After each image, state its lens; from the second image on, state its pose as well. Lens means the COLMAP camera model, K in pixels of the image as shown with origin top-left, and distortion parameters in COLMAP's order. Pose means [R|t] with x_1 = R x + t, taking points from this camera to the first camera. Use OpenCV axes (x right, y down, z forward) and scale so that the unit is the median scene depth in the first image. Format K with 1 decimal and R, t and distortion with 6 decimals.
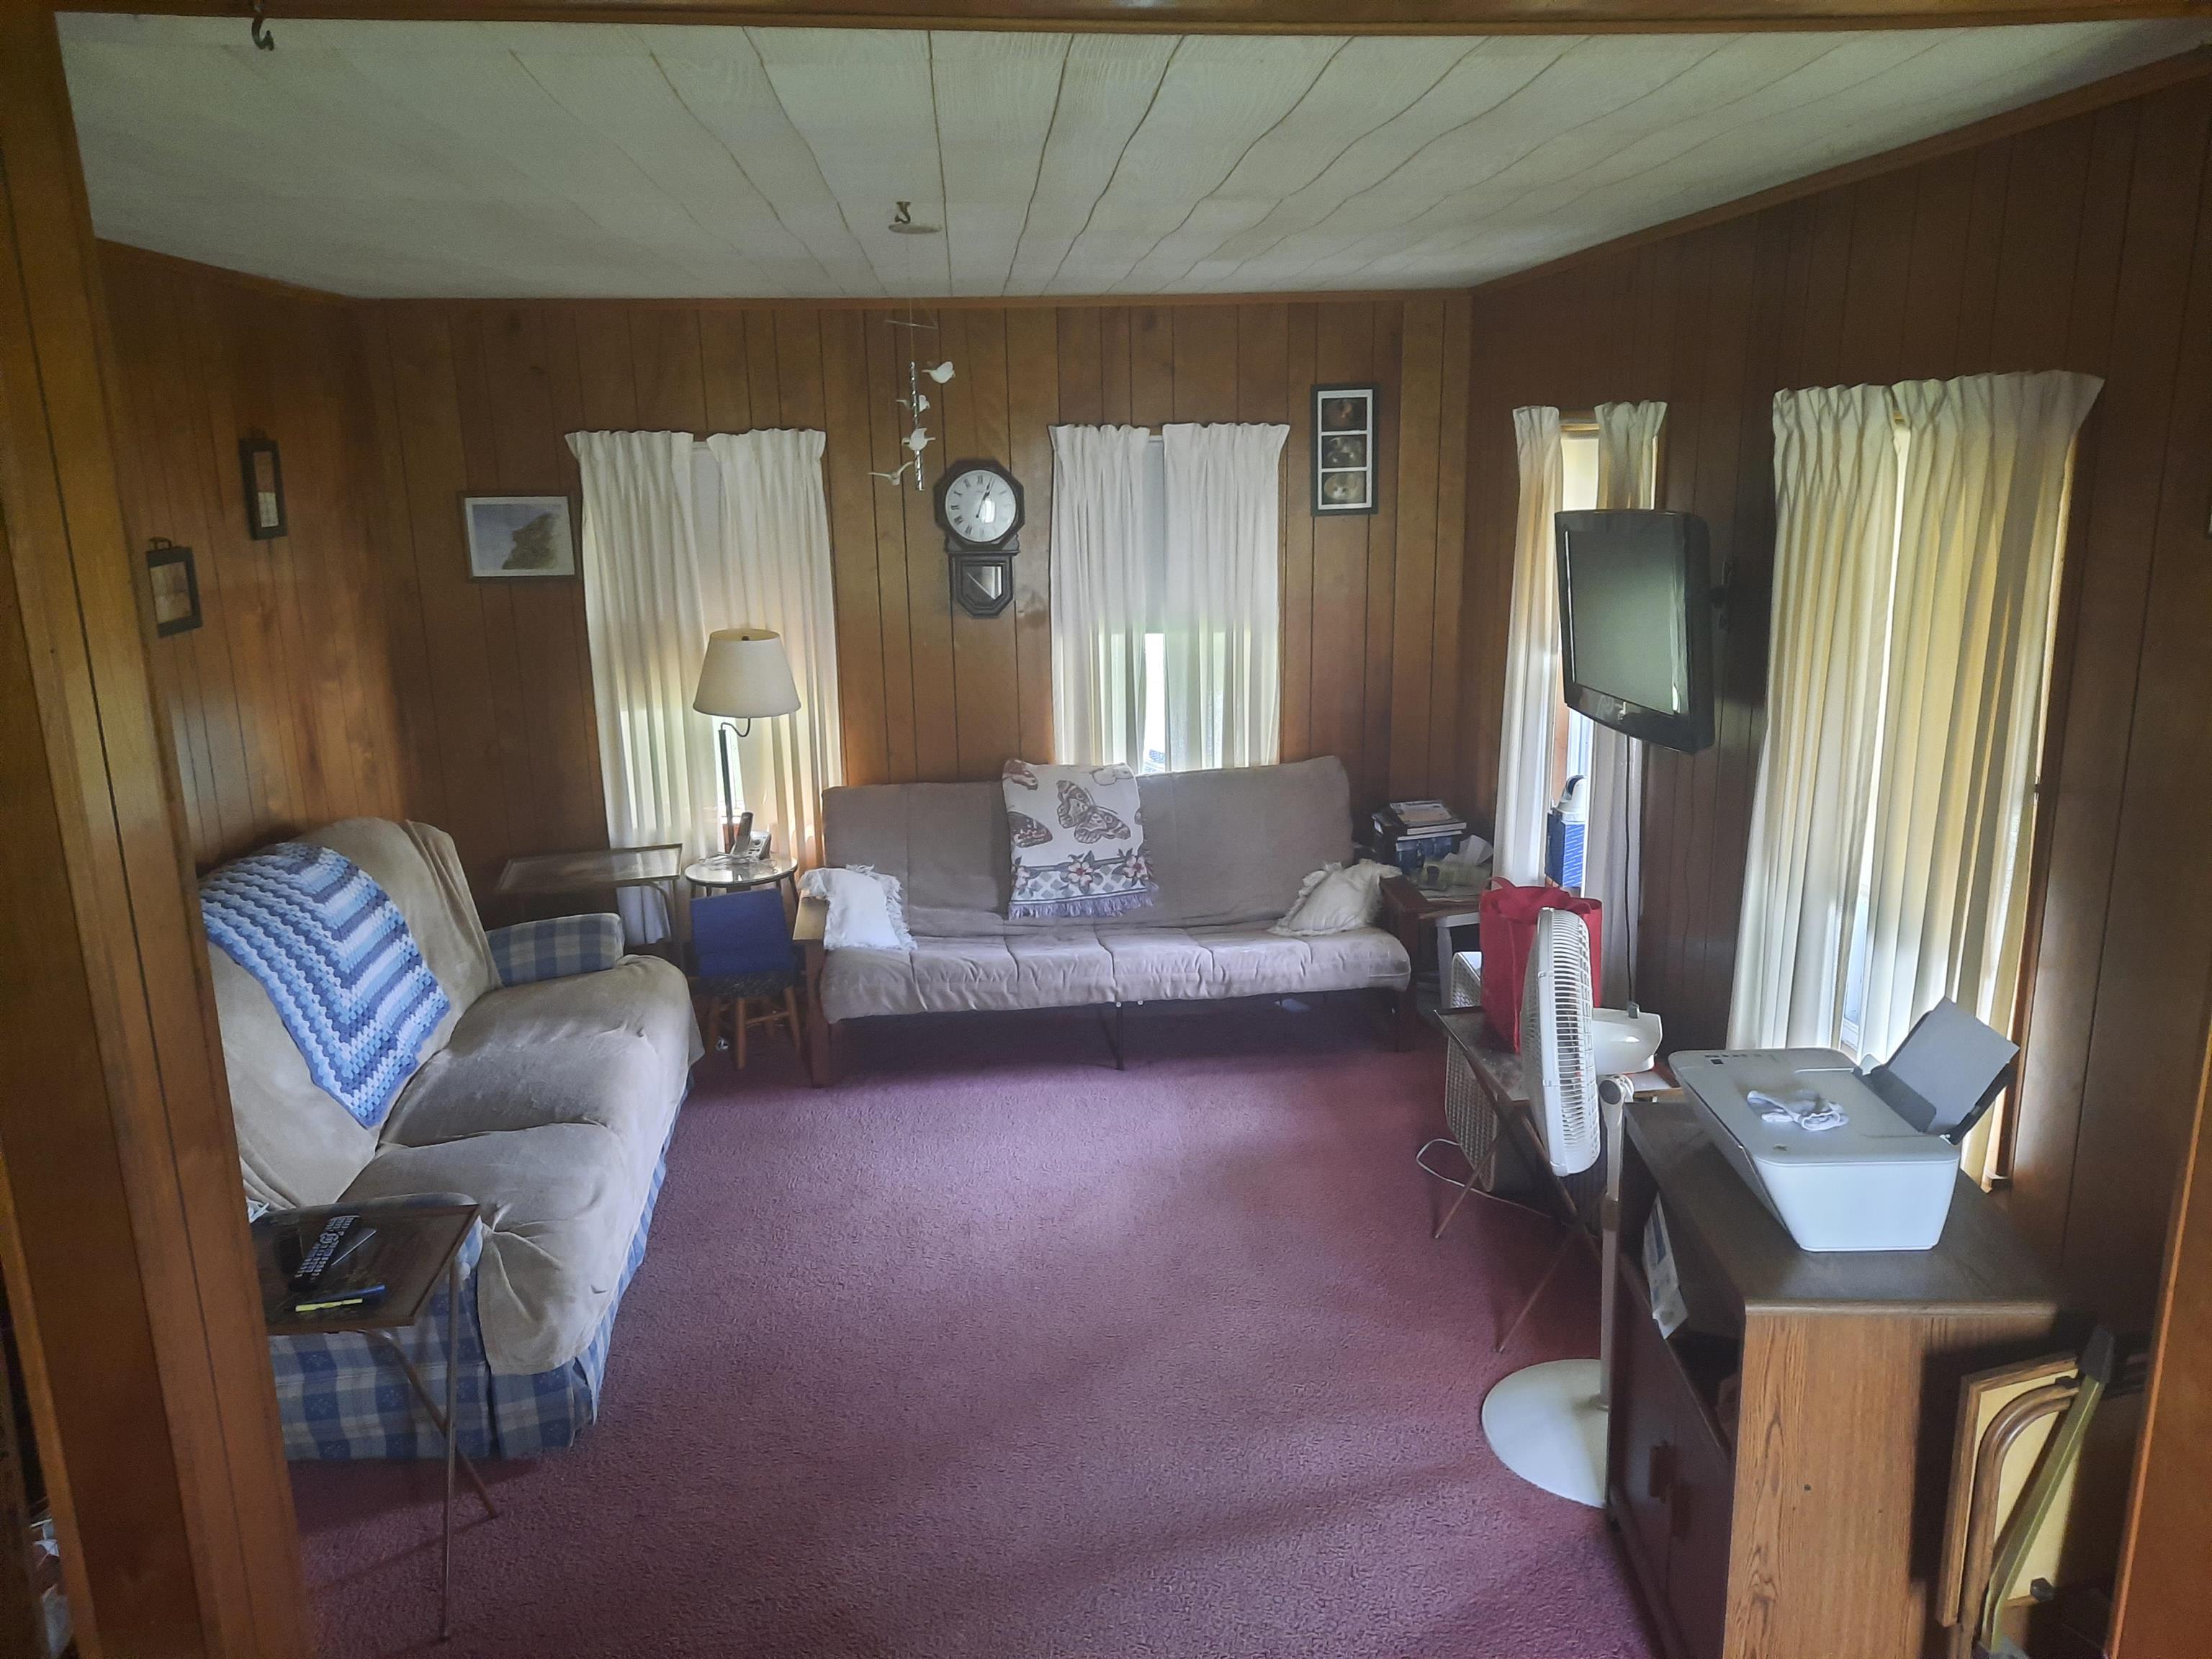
lens RADIAL K [[1618.1, 0, 1106.0], [0, 1618.1, 829.5], [0, 0, 1]] dist [0.063140, -0.066588]
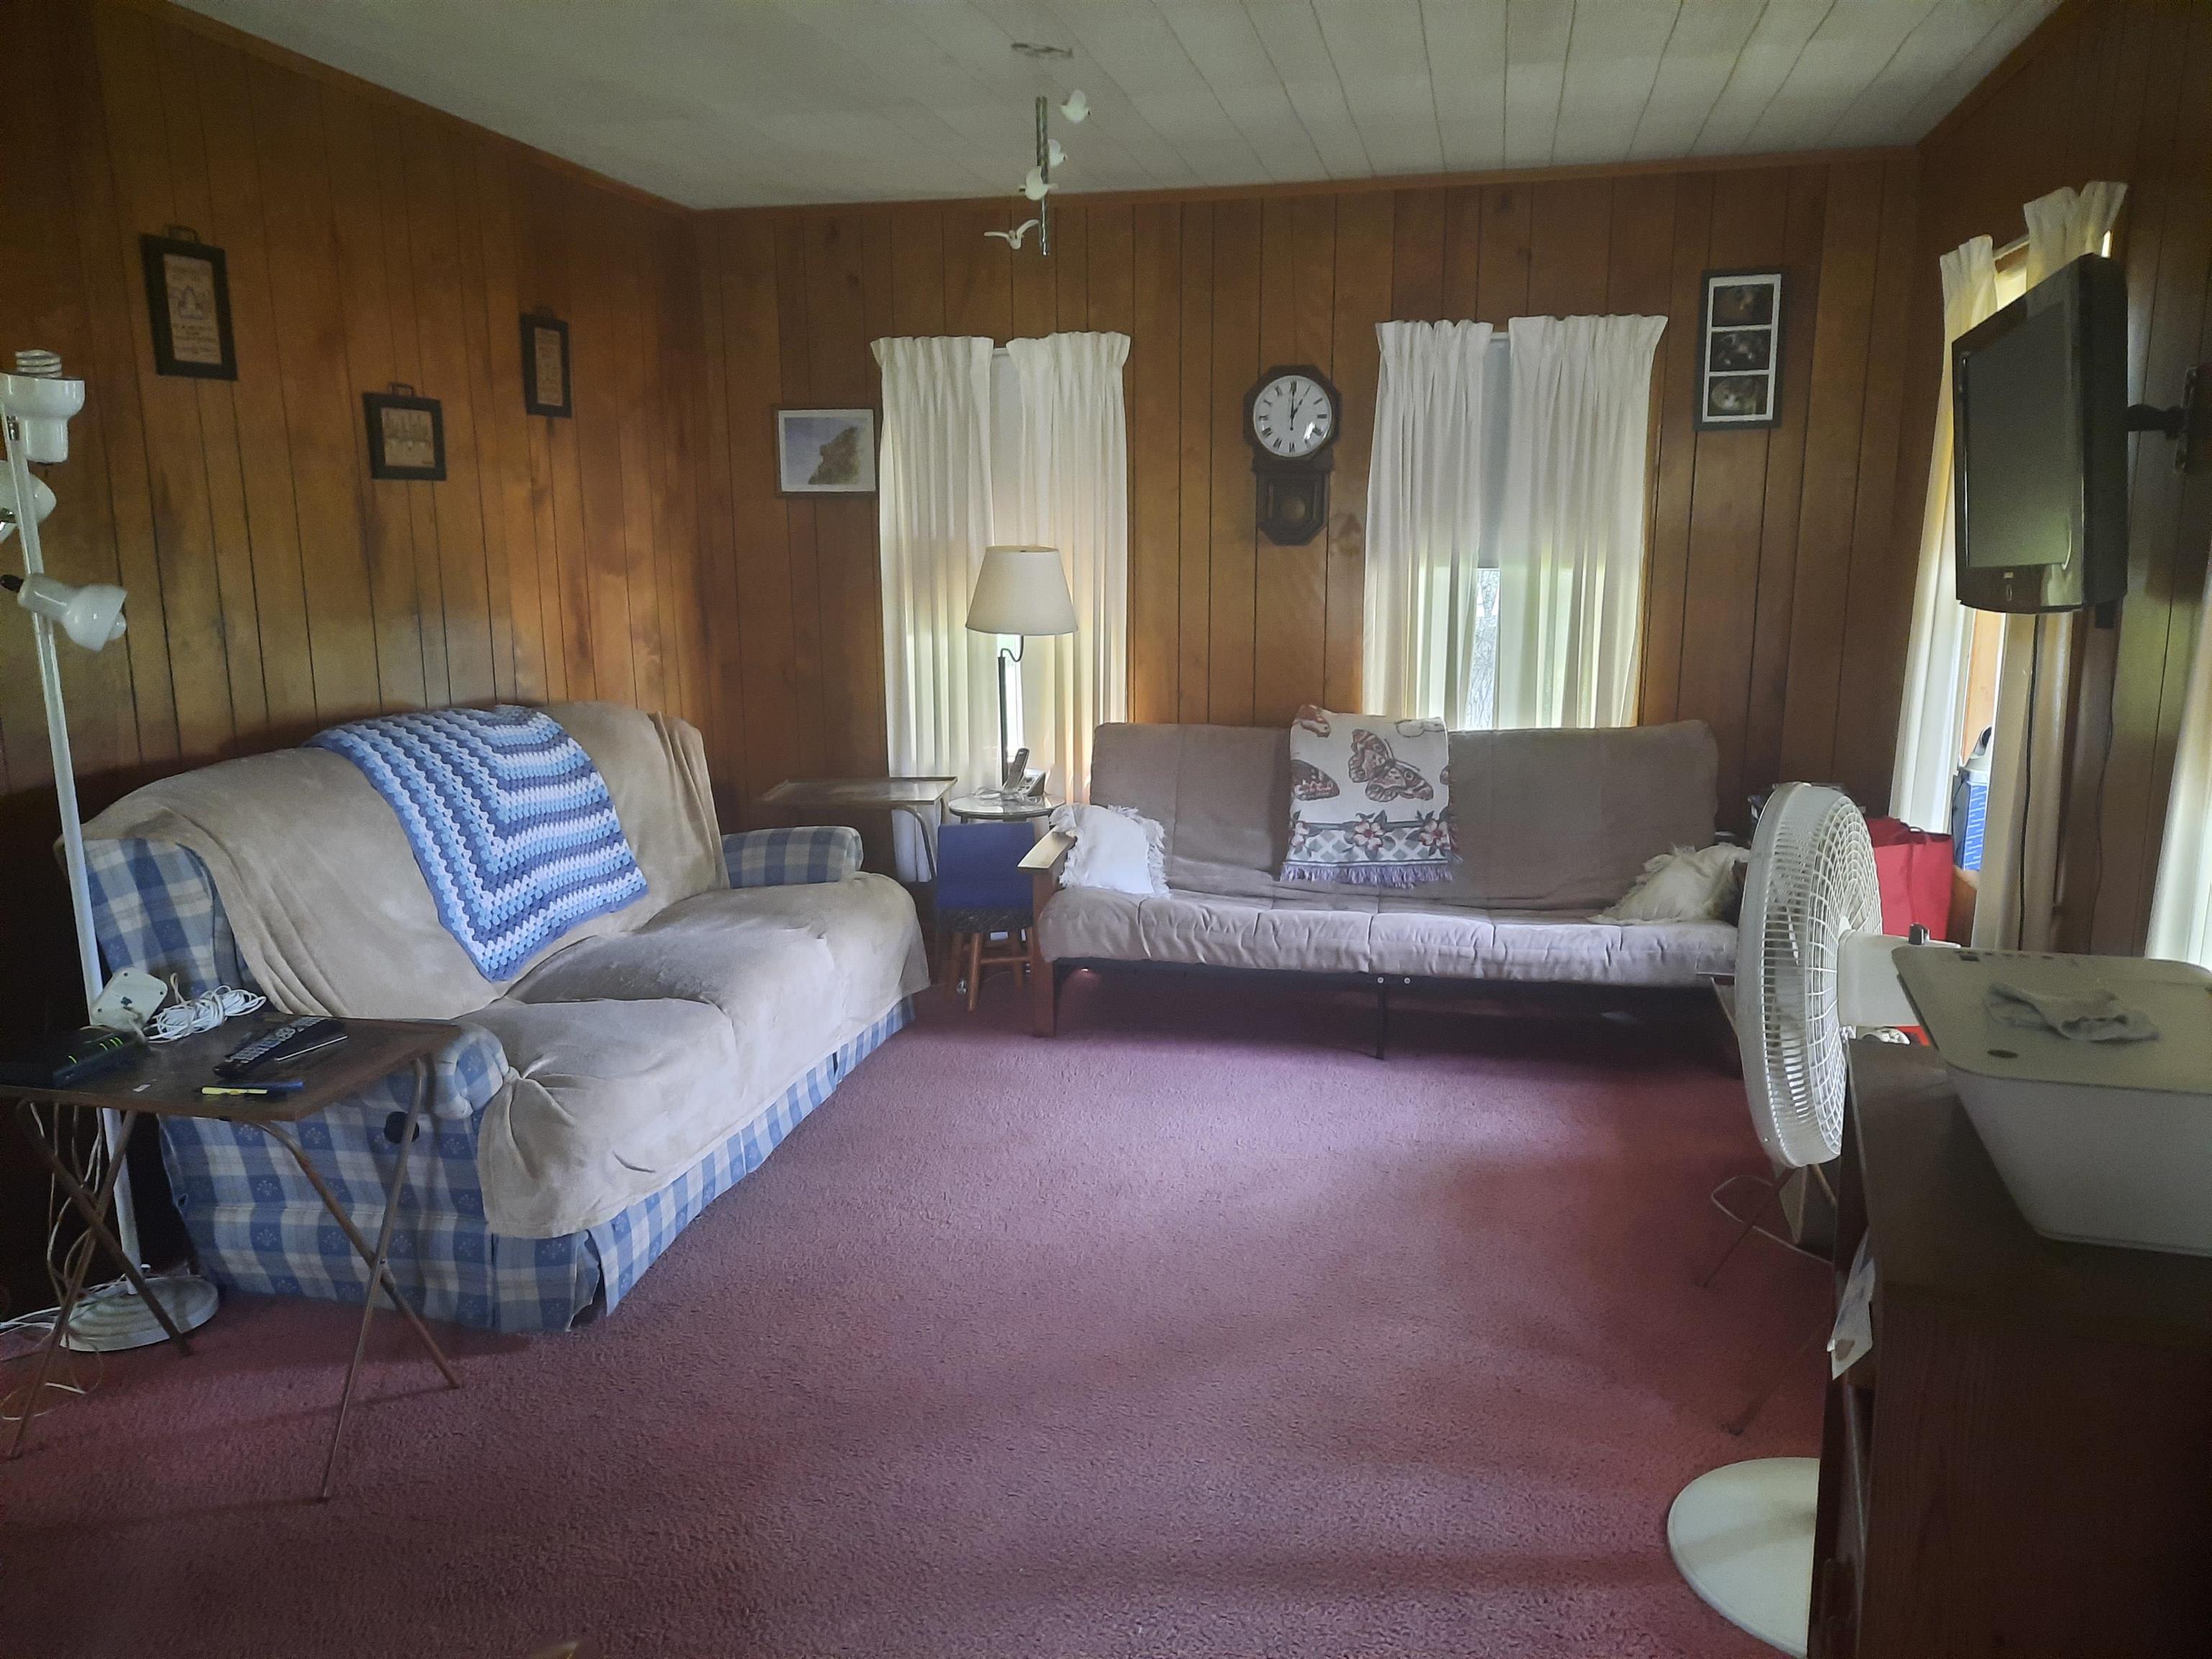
lens RADIAL K [[1618.1, 0, 1106.0], [0, 1618.1, 829.5], [0, 0, 1]] dist [0.063140, -0.066588]
pose [[0.950614, 0.072239, -0.301852, 0.114190], [-0.086136, 0.995738, -0.032965, 0.066013], [0.298184, 0.057338, 0.952785, 0.137422]]
